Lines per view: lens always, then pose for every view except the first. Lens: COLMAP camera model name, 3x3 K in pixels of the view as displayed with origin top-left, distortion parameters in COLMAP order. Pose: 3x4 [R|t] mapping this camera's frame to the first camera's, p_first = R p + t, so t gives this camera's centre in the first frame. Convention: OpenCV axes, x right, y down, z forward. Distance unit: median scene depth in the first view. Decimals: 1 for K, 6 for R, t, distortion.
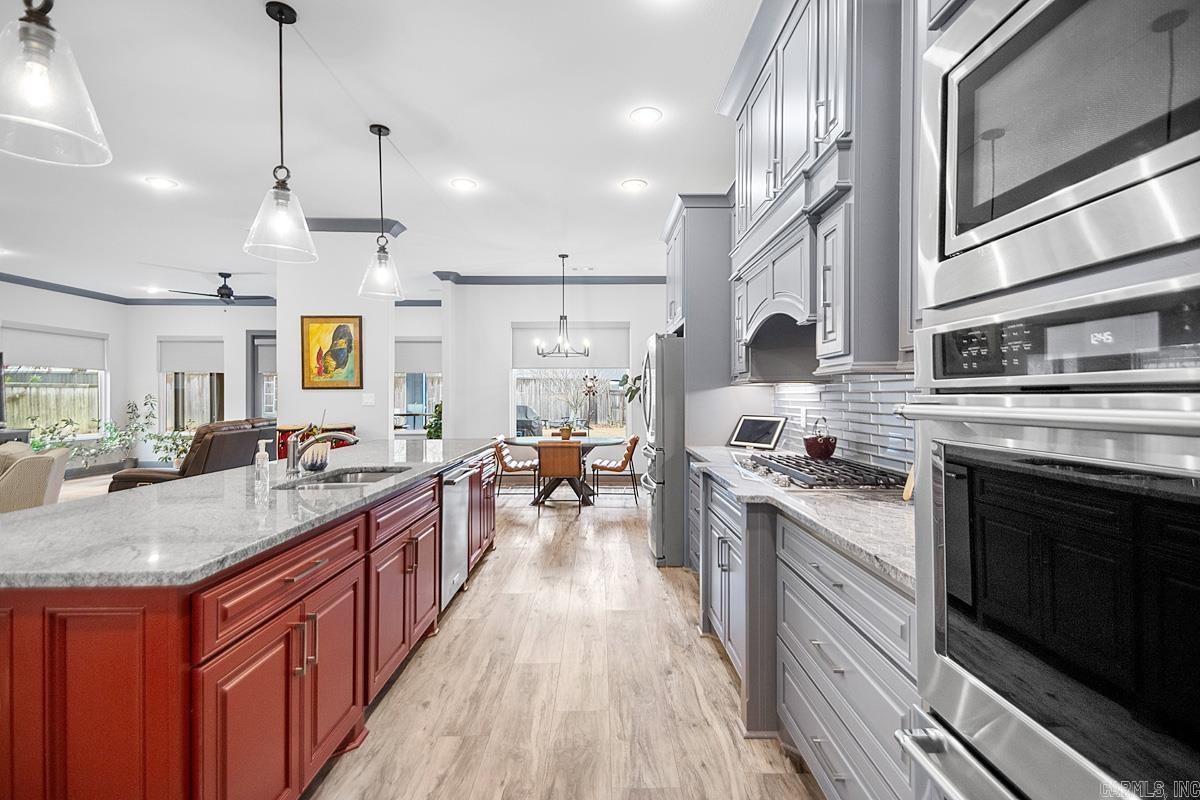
lens RADIAL K [[559.4, 0, 604.2], [0, 559.4, 400.9], [0, 0, 1]] dist [0.030279, -0.019004]
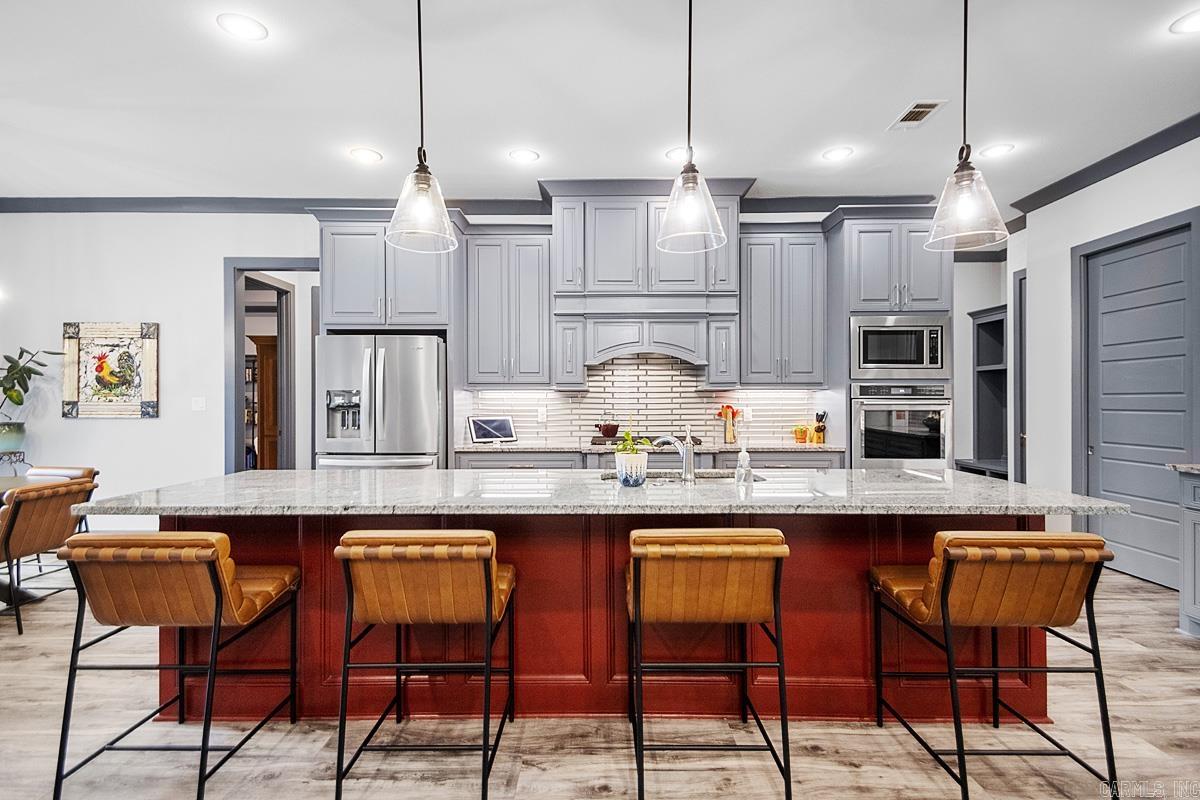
lens RADIAL K [[583.0, 0, 600.0], [0, 583.0, 400.0], [0, 0, 1]] dist [0.021952, -0.000639]
pose [[0.009842, 0.002802, 0.999948, -0.913167], [0.009317, 0.999952, -0.002894, -0.002387], [-0.999908, 0.009345, 0.009815, 0.684350]]
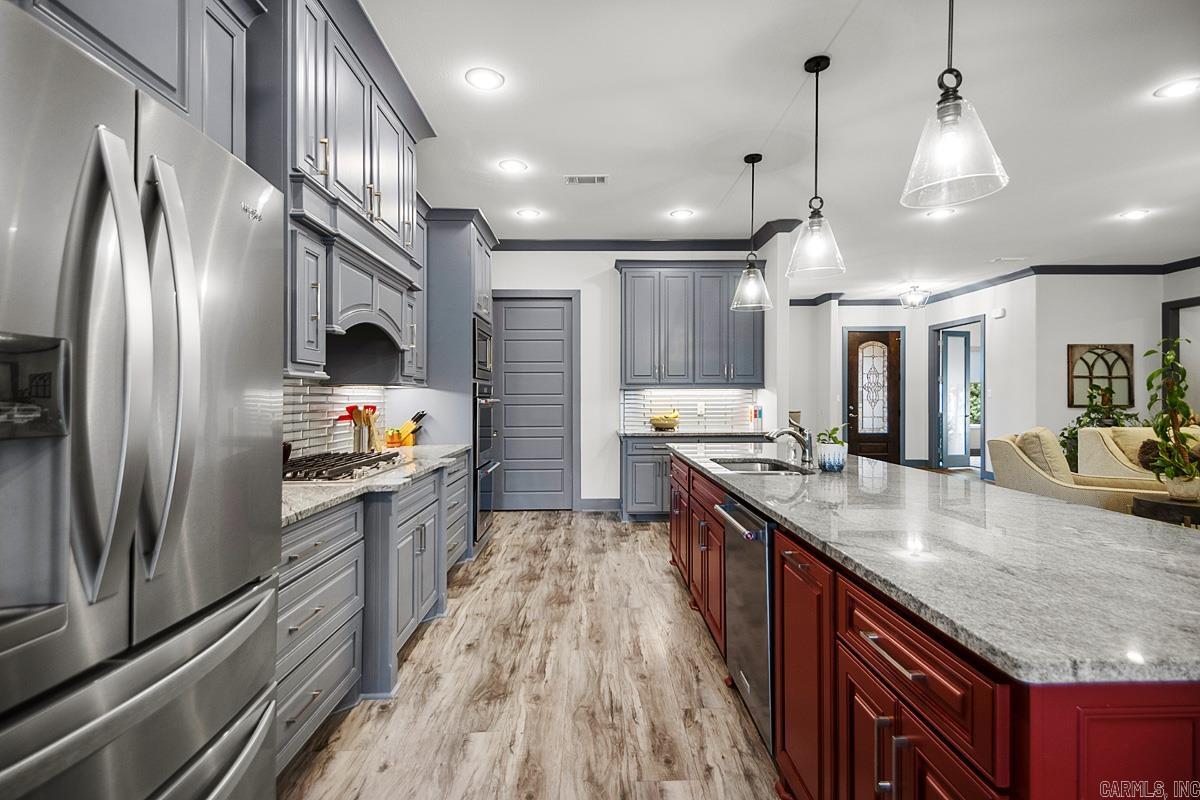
lens RADIAL K [[557.8, 0, 598.6], [0, 557.8, 394.7], [0, 0, 1]] dist [0.033361, -0.017780]
pose [[-0.999721, 0.005028, -0.023073, -0.066175], [0.004982, 0.999985, 0.002063, -0.009341], [0.023083, 0.001948, -0.999732, 1.285271]]
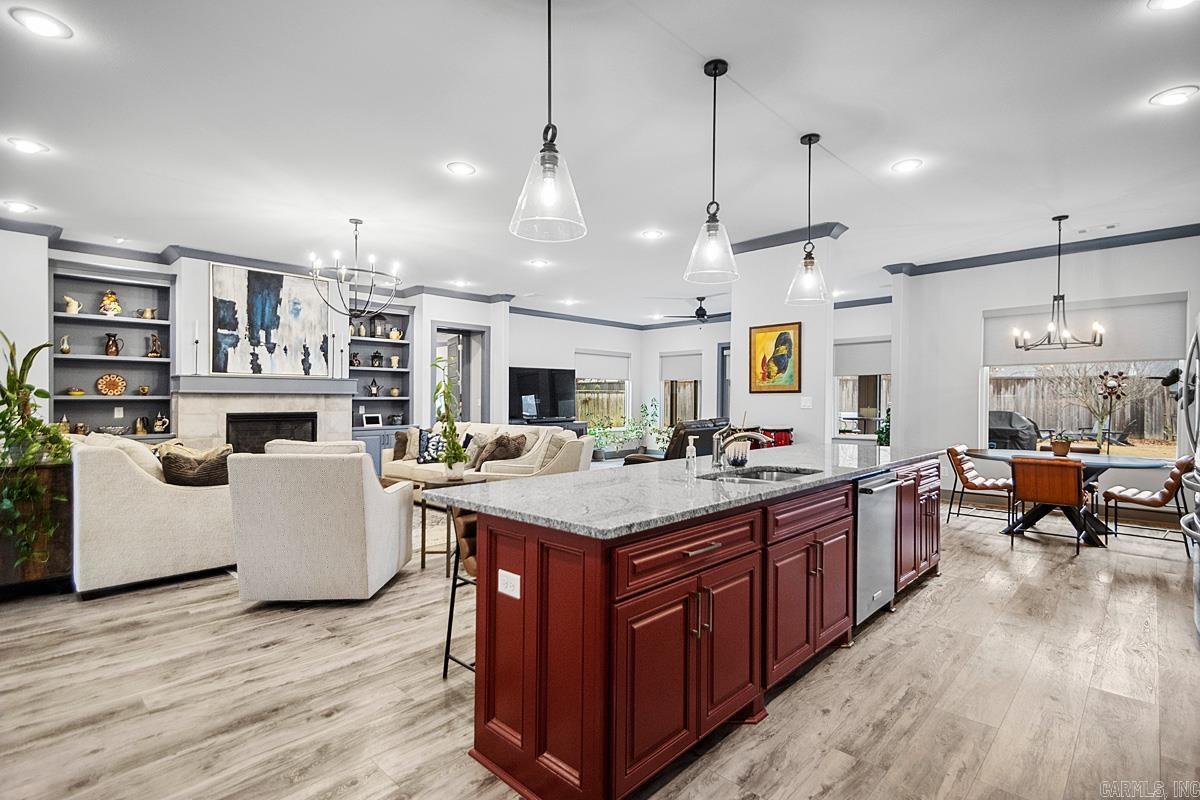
lens RADIAL K [[564.9, 0, 613.8], [0, 564.9, 403.3], [0, 0, 1]] dist [0.034630, -0.019332]
pose [[0.720965, 0.005667, -0.692948, 0.060074], [-0.006768, 0.999976, 0.001137, -0.000317], [0.692938, 0.003870, 0.720986, 0.011020]]
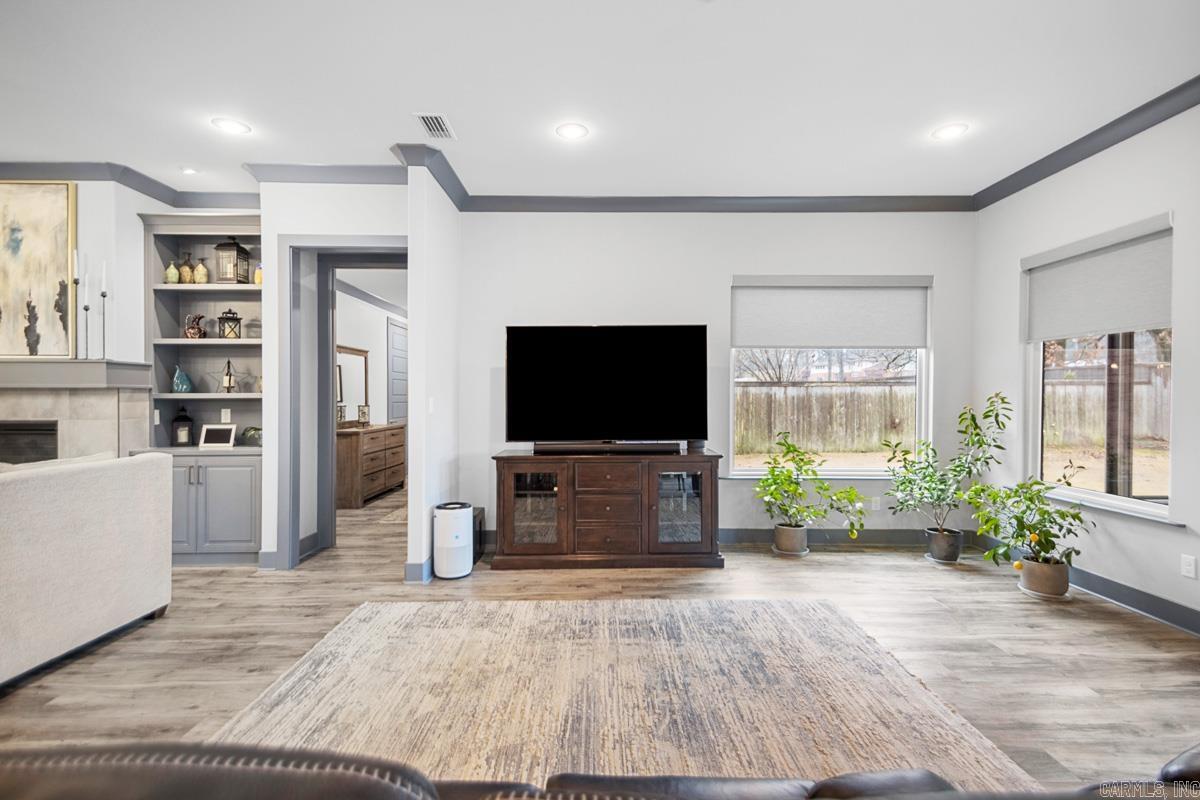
lens RADIAL K [[559.4, 0, 604.2], [0, 559.4, 400.9], [0, 0, 1]] dist [0.030279, -0.019004]
pose [[0.010129, 0.009657, -0.999902, -0.849347], [-0.008599, 0.999917, 0.009570, -0.017282], [0.999912, 0.008501, 0.010211, 1.610157]]
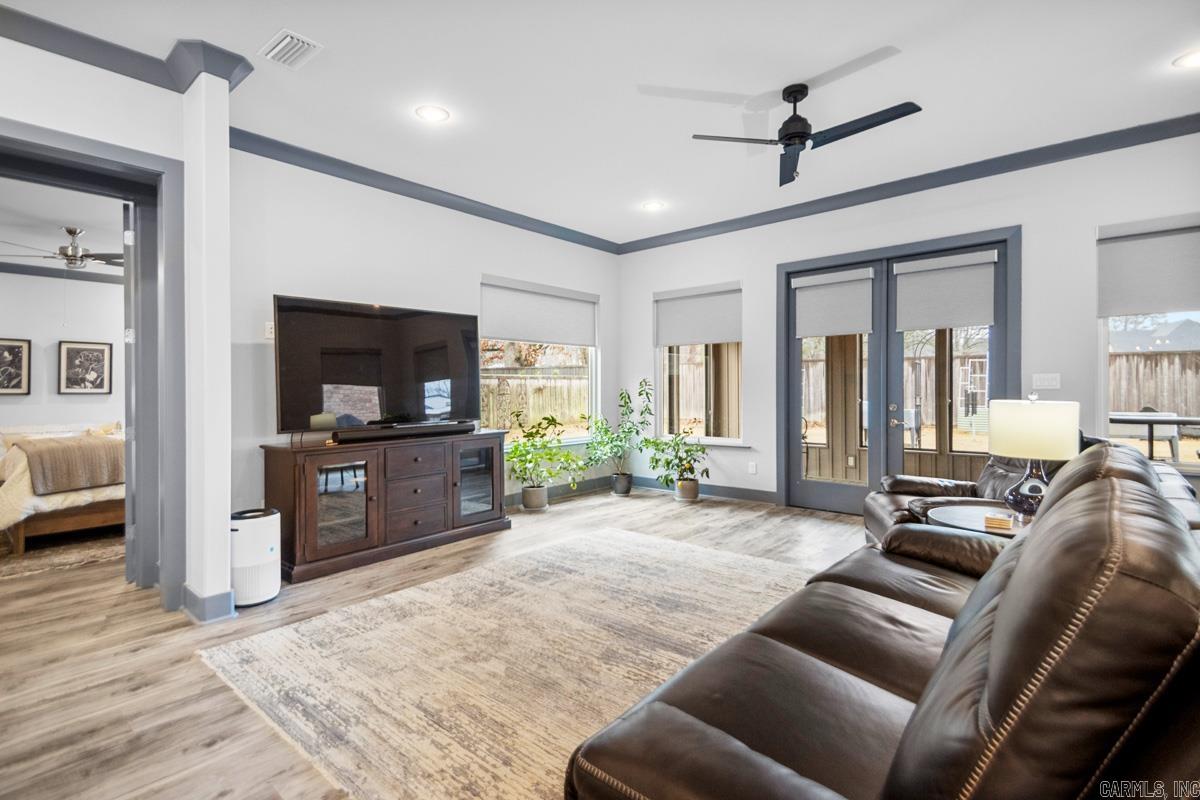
lens RADIAL K [[560.6, 0, 609.1], [0, 560.6, 383.7], [0, 0, 1]] dist [0.027747, -0.018055]
pose [[0.755723, -0.011724, -0.654787, -0.934051], [0.002334, 0.999882, -0.015210, 0.009212], [0.654887, 0.009967, 0.755661, 1.096886]]
